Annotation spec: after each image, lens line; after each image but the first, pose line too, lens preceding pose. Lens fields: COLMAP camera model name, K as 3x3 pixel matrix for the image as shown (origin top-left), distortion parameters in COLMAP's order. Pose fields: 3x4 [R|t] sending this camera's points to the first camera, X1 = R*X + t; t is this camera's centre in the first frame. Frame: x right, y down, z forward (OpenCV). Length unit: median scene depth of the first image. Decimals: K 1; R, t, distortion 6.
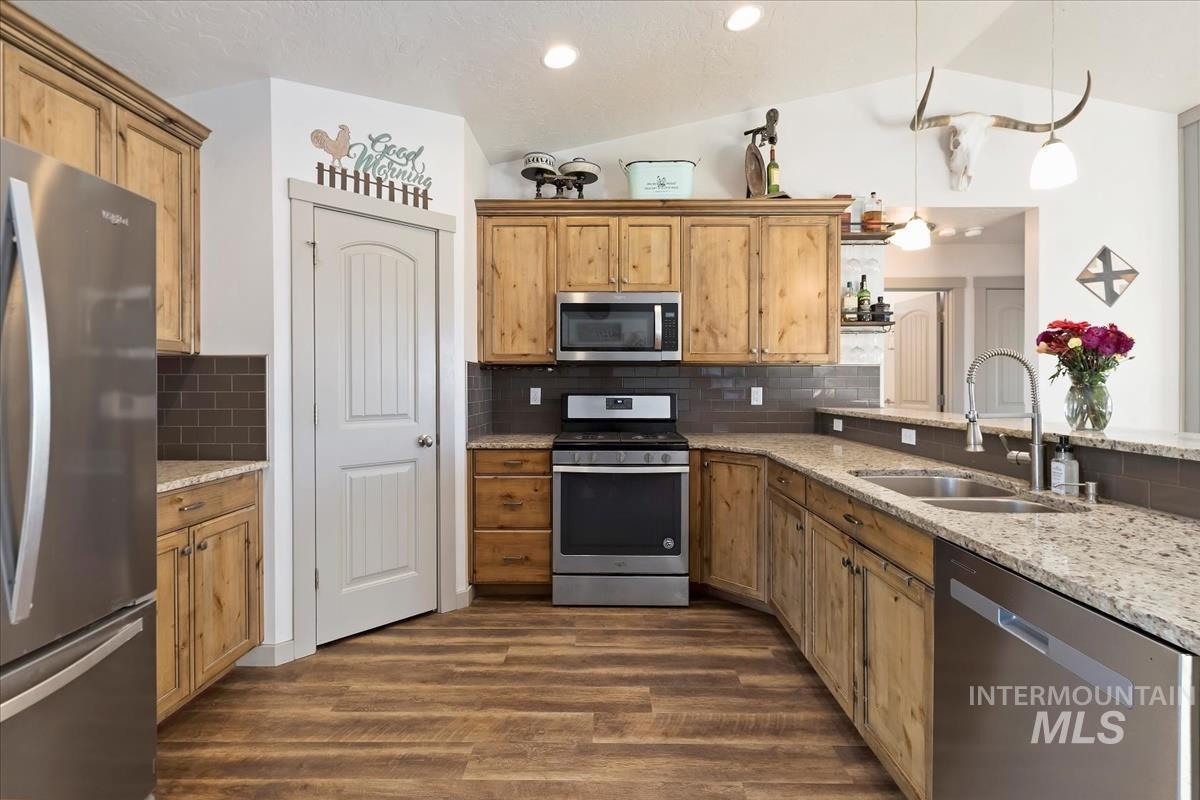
lens RADIAL K [[557.3, 0, 604.0], [0, 557.3, 386.5], [0, 0, 1]] dist [0.000219, -0.000358]
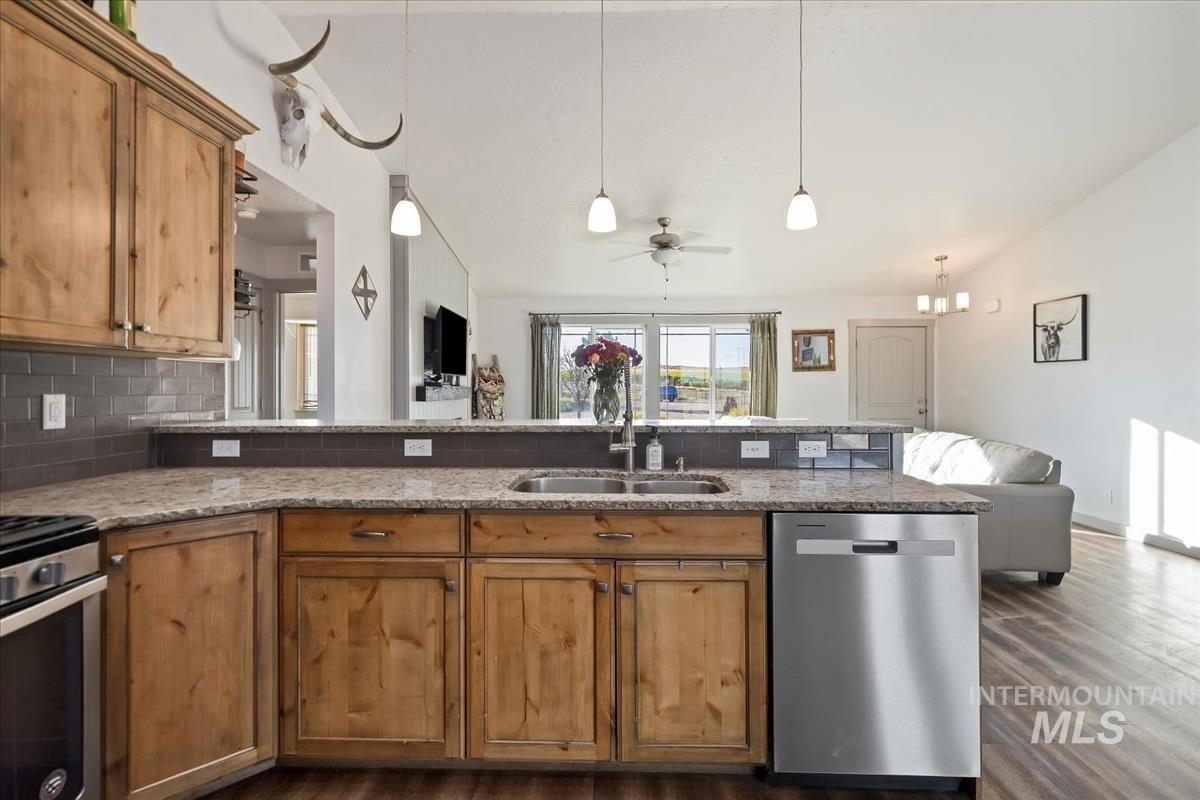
lens RADIAL K [[557.3, 0, 604.0], [0, 557.3, 386.5], [0, 0, 1]] dist [0.000219, -0.000358]
pose [[0.021680, 0.000712, 0.999765, -0.252340], [0.005255, 0.999986, -0.000827, -0.003226], [-0.999751, 0.005271, 0.021676, 0.538873]]
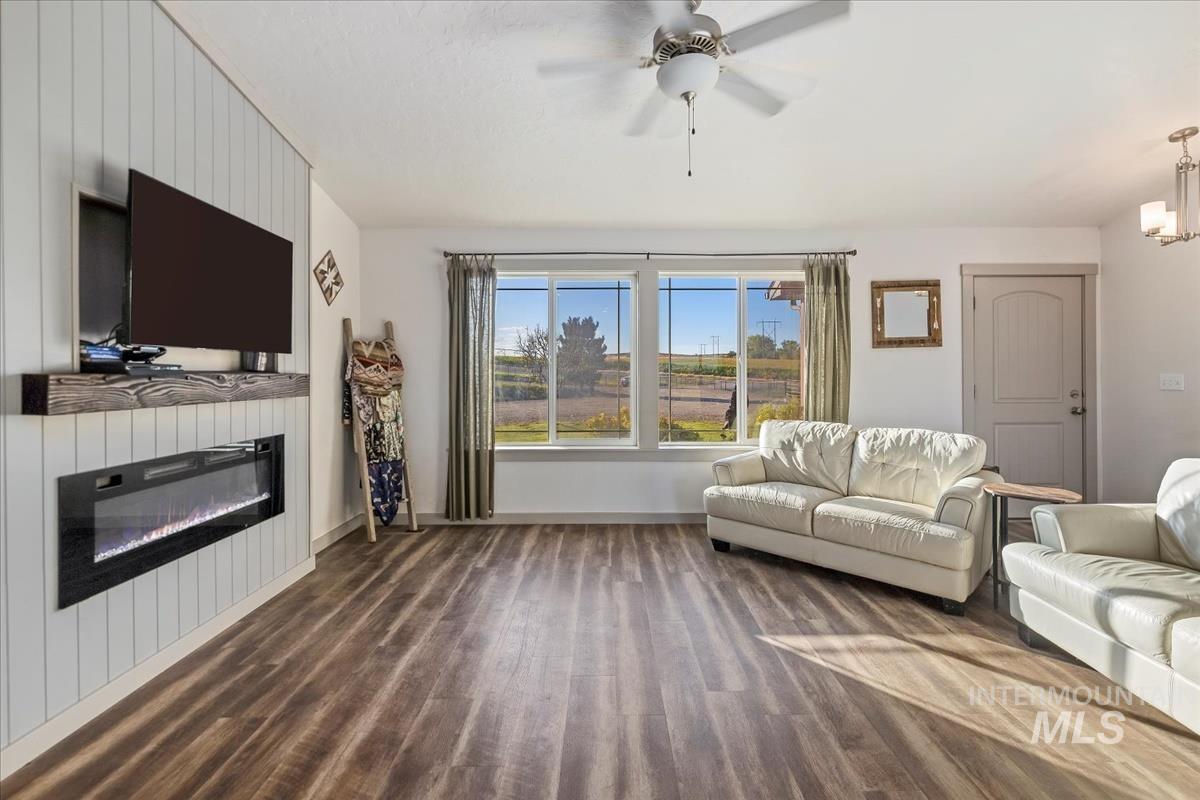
lens RADIAL K [[522.4, 0, 605.4], [0, 522.4, 370.9], [0, 0, 1]] dist [0.000041, -0.000142]
pose [[-0.016213, 0.005517, 0.999853, 0.693875], [0.008483, 0.999950, -0.005380, -0.003074], [-0.999833, 0.008395, -0.016259, 0.516782]]
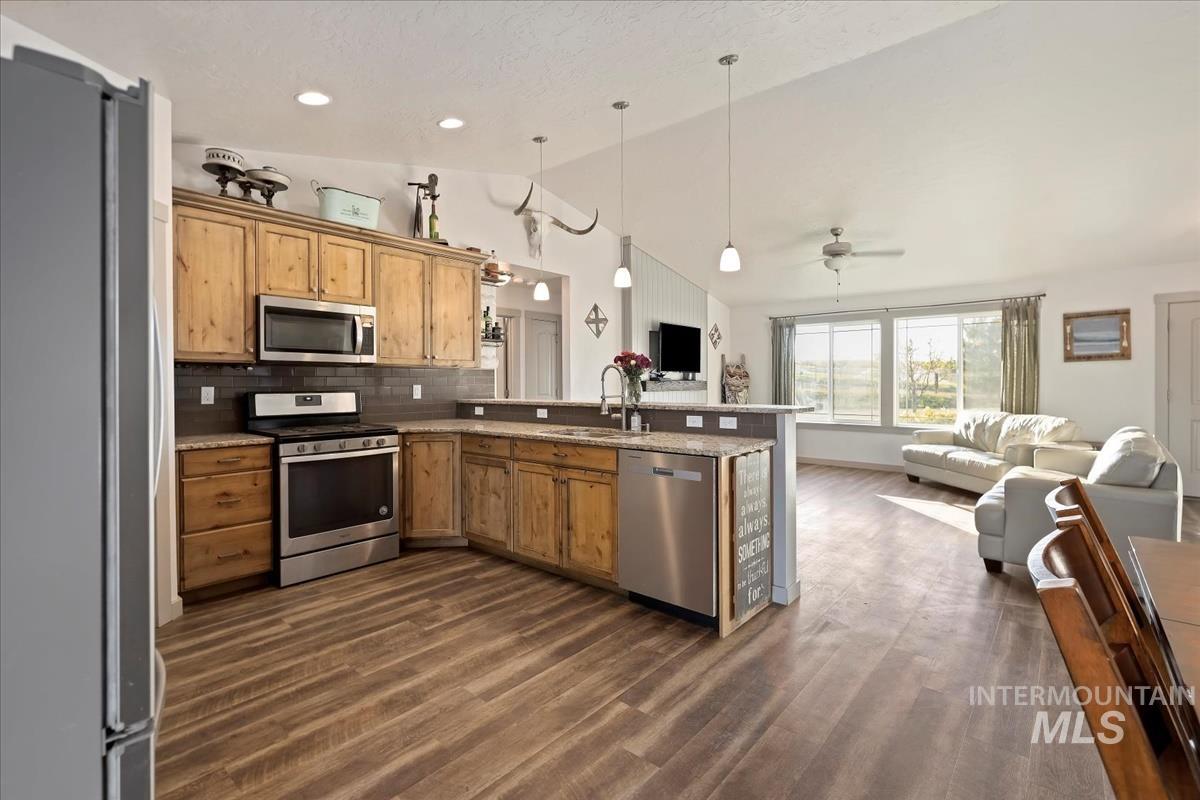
lens RADIAL K [[546.5, 0, 608.9], [0, 546.5, 385.8], [0, 0, 1]] dist [0.001982, 0.000168]
pose [[0.638101, -0.007320, 0.769917, -0.455405], [0.007412, 0.999967, 0.003364, 0.002709], [-0.769917, 0.003560, 0.638135, -0.152581]]
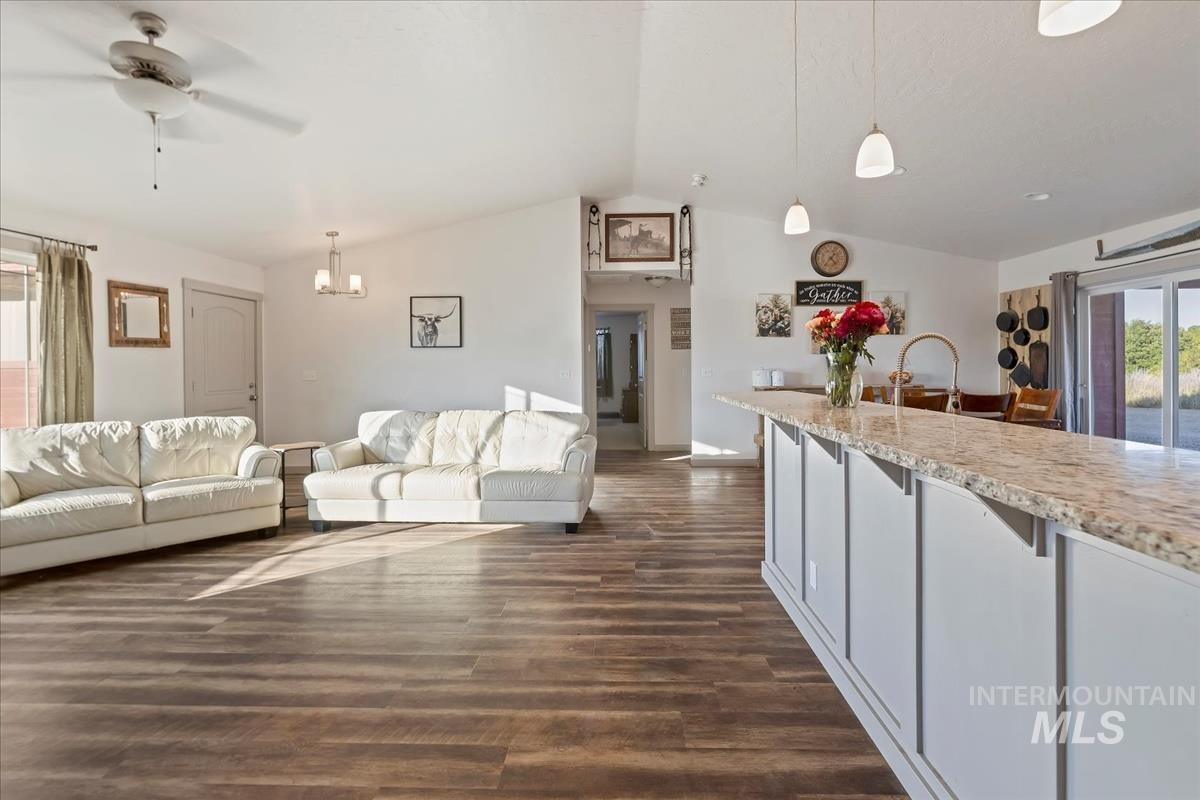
lens RADIAL K [[534.8, 0, 604.6], [0, 534.8, 368.7], [0, 0, 1]] dist [0.000914, 0.000069]
pose [[-0.999646, 0.010433, 0.024493, 0.716521], [0.010663, 0.999900, 0.009264, -0.005200], [-0.024394, 0.009522, -0.999657, 1.123944]]
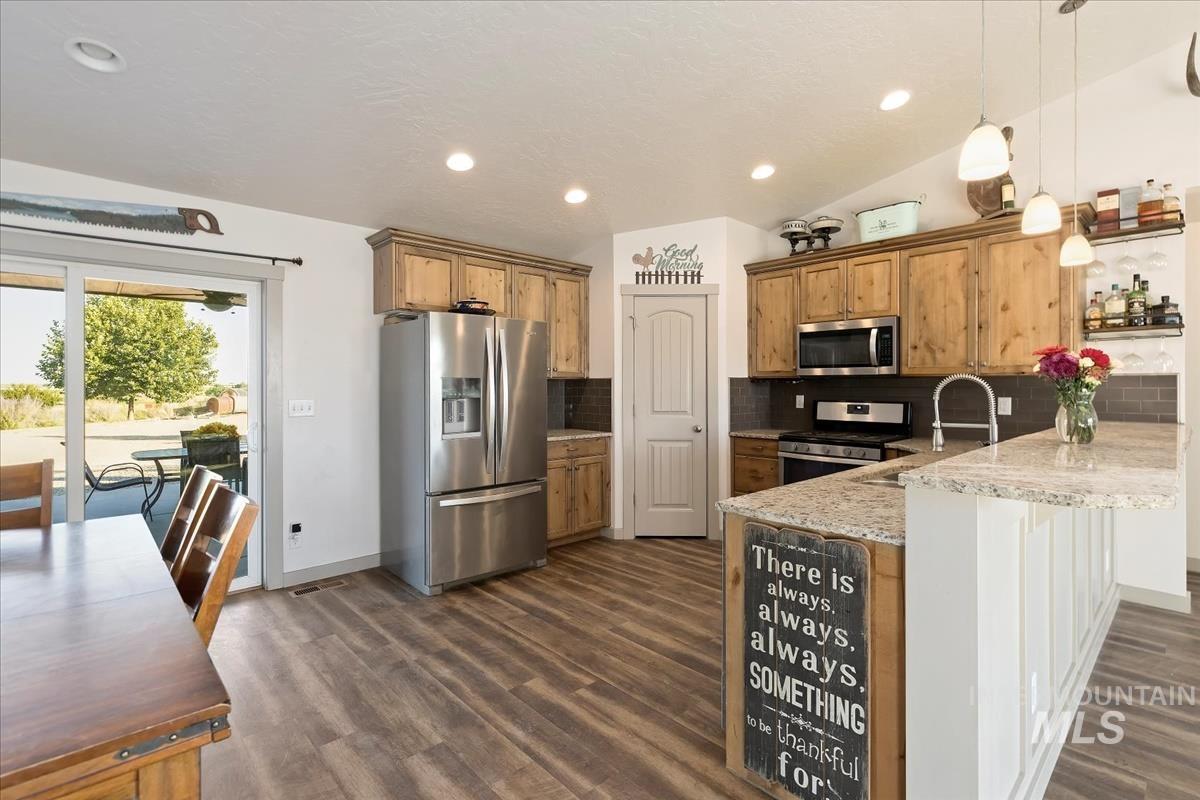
lens RADIAL K [[557.3, 0, 604.0], [0, 557.3, 386.5], [0, 0, 1]] dist [0.000219, -0.000358]
pose [[0.688642, 0.001162, -0.725100, 0.565589], [-0.002045, 0.999998, -0.000339, -0.018761], [0.725098, 0.001716, 0.688643, -0.256758]]
